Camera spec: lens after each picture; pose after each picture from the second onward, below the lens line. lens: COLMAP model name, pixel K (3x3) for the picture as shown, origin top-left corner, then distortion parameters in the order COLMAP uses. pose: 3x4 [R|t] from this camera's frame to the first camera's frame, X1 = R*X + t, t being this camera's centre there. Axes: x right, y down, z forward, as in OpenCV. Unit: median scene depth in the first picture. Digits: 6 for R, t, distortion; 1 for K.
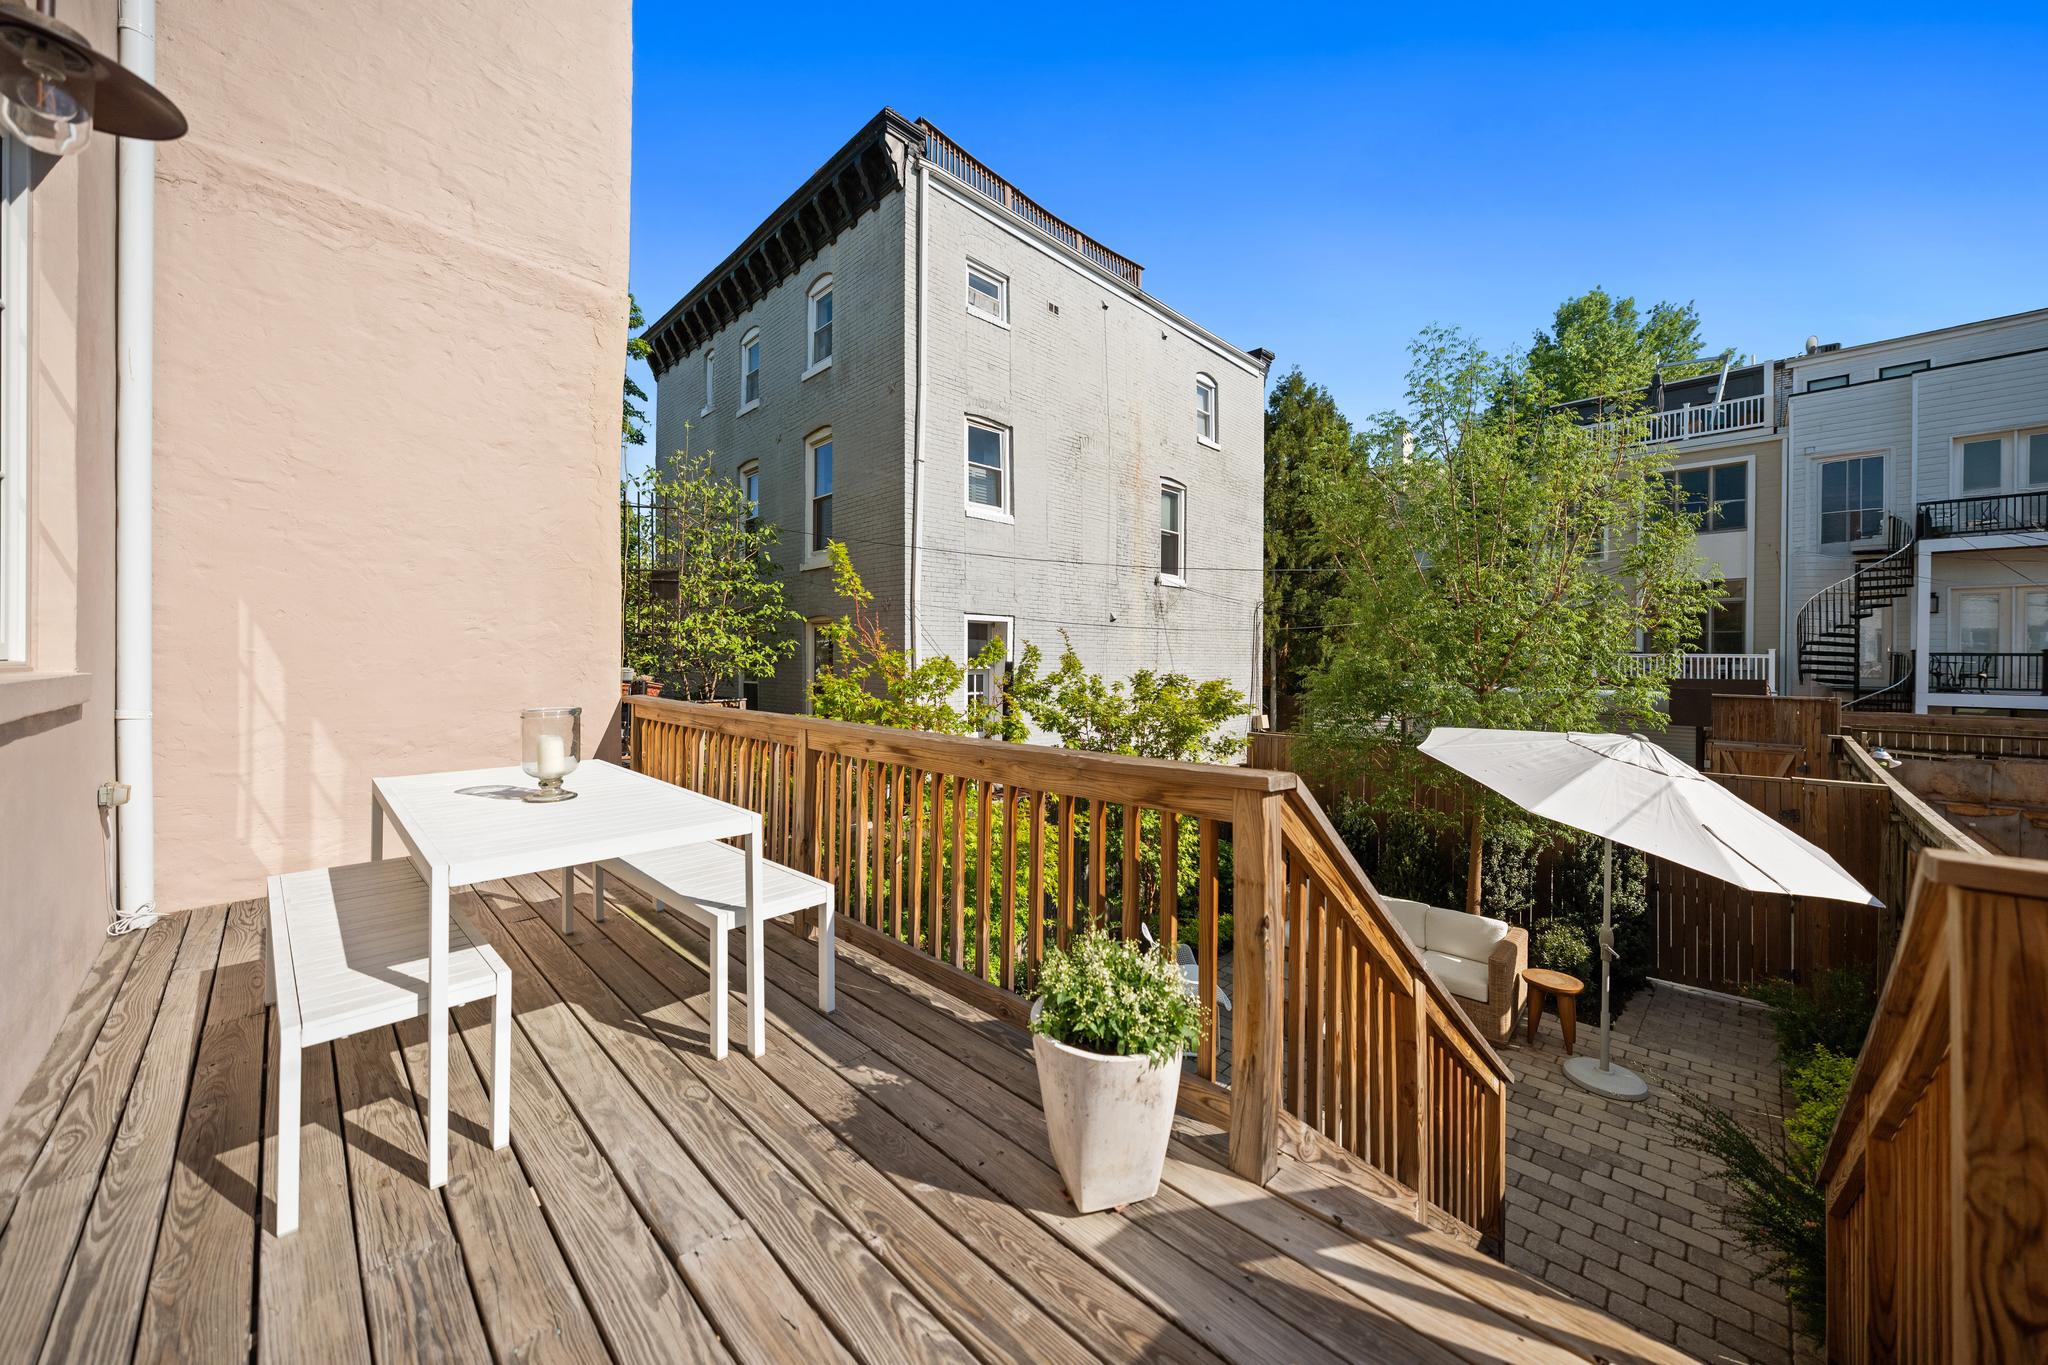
lens RADIAL K [[716.6, 0, 1026.1], [0, 716.6, 661.5], [0, 0, 1]] dist [-0.007939, 0.000479]
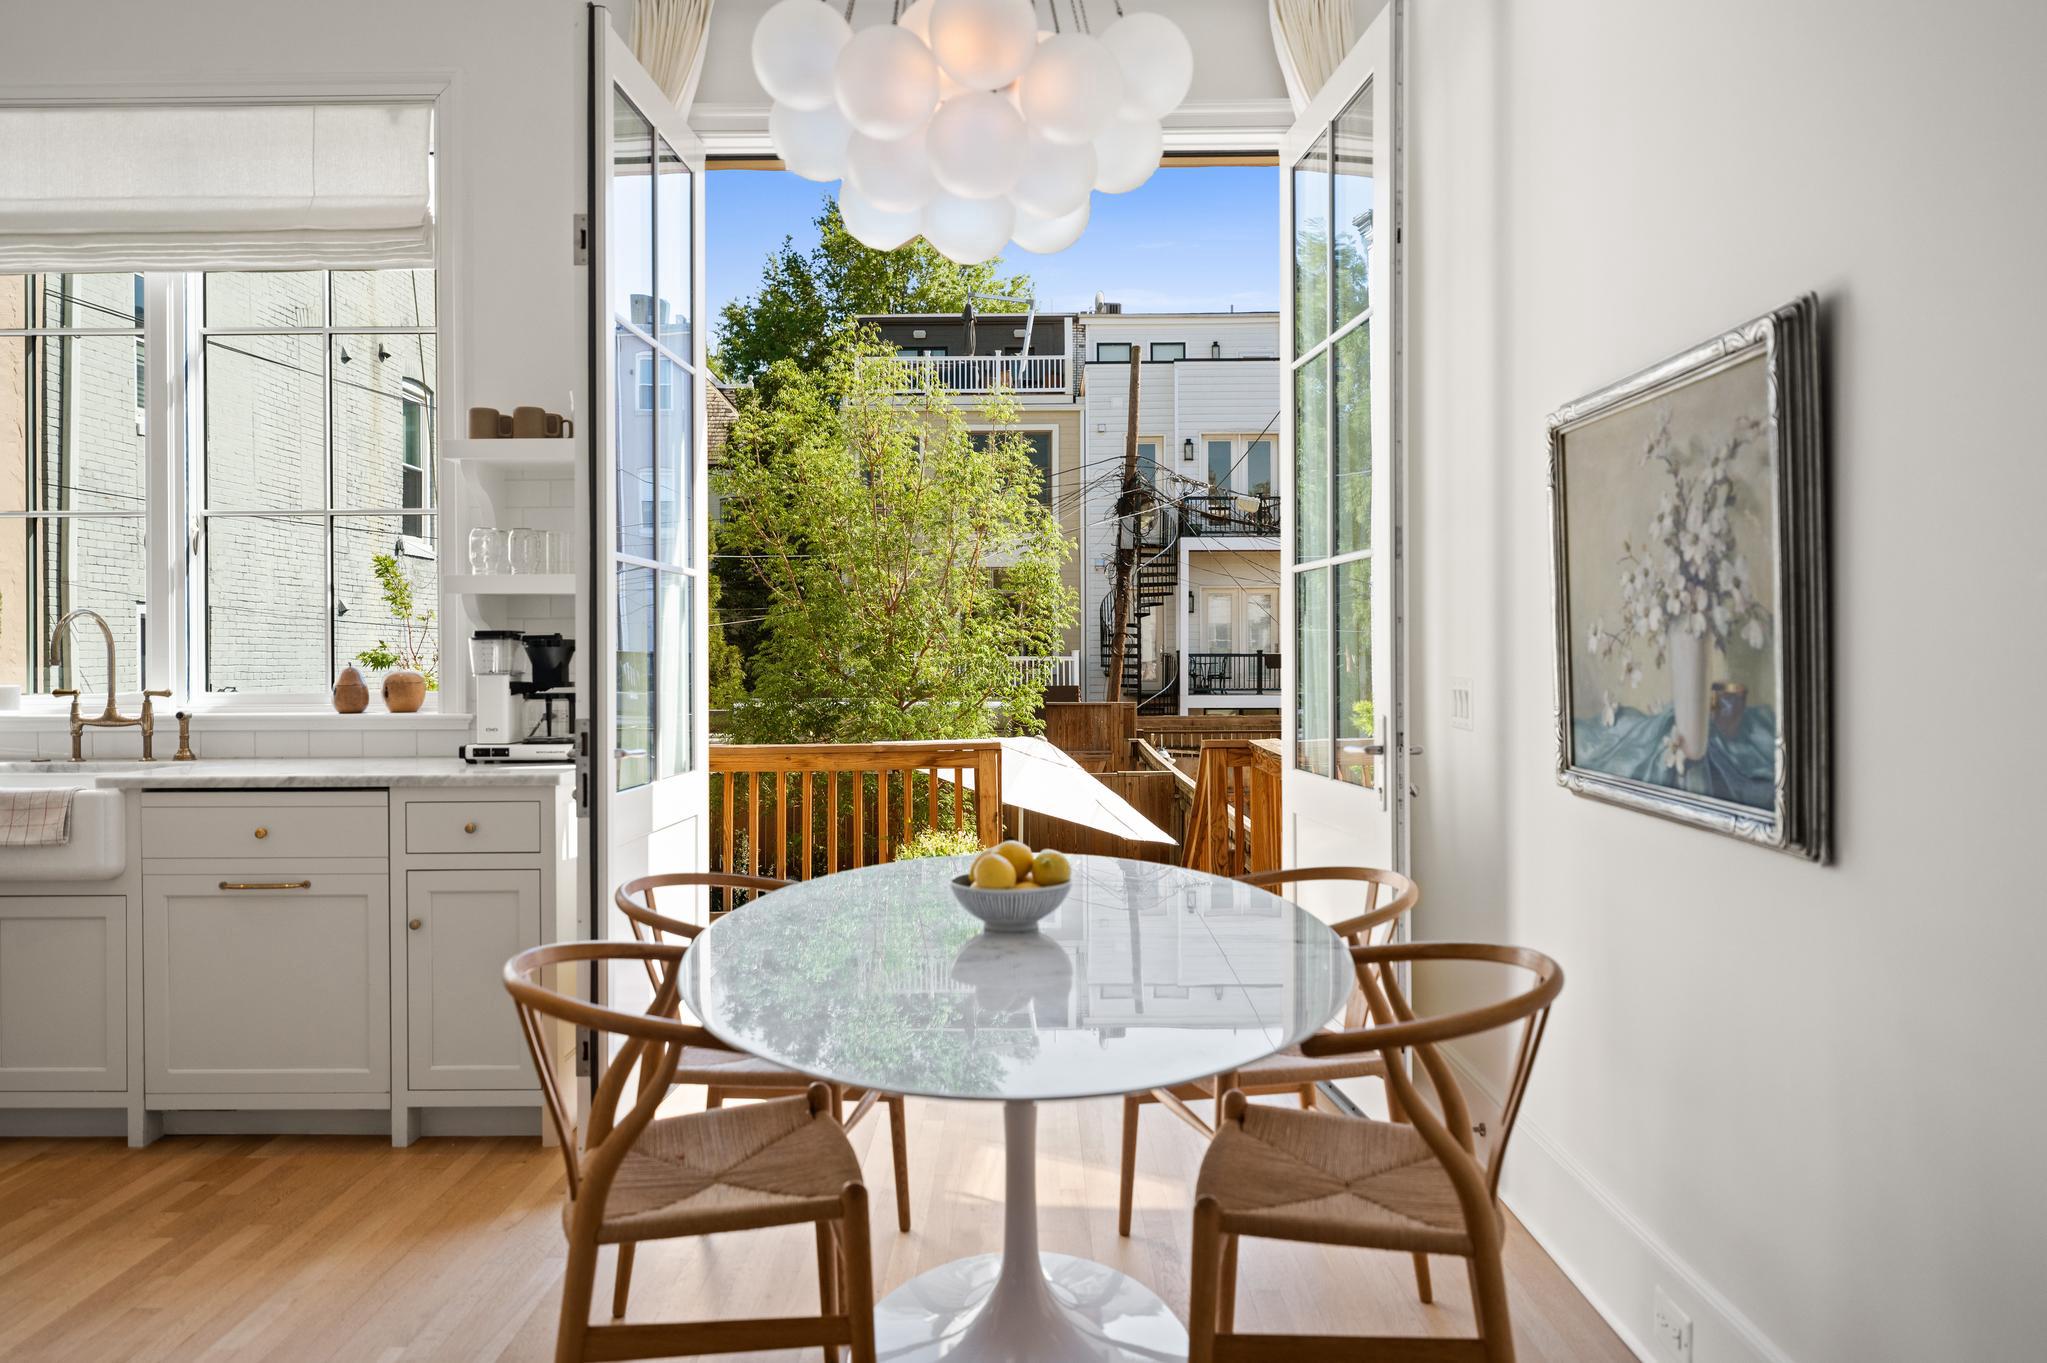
lens RADIAL K [[1380.3, 0, 1006.9], [0, 1380.3, 669.5], [0, 0, 1]] dist [0.000637, 0.000501]
pose [[0.713053, -0.014296, 0.700965, -0.232404], [0.011924, 0.999895, 0.008264, -0.009008], [-0.701009, 0.002466, 0.713148, -0.177984]]
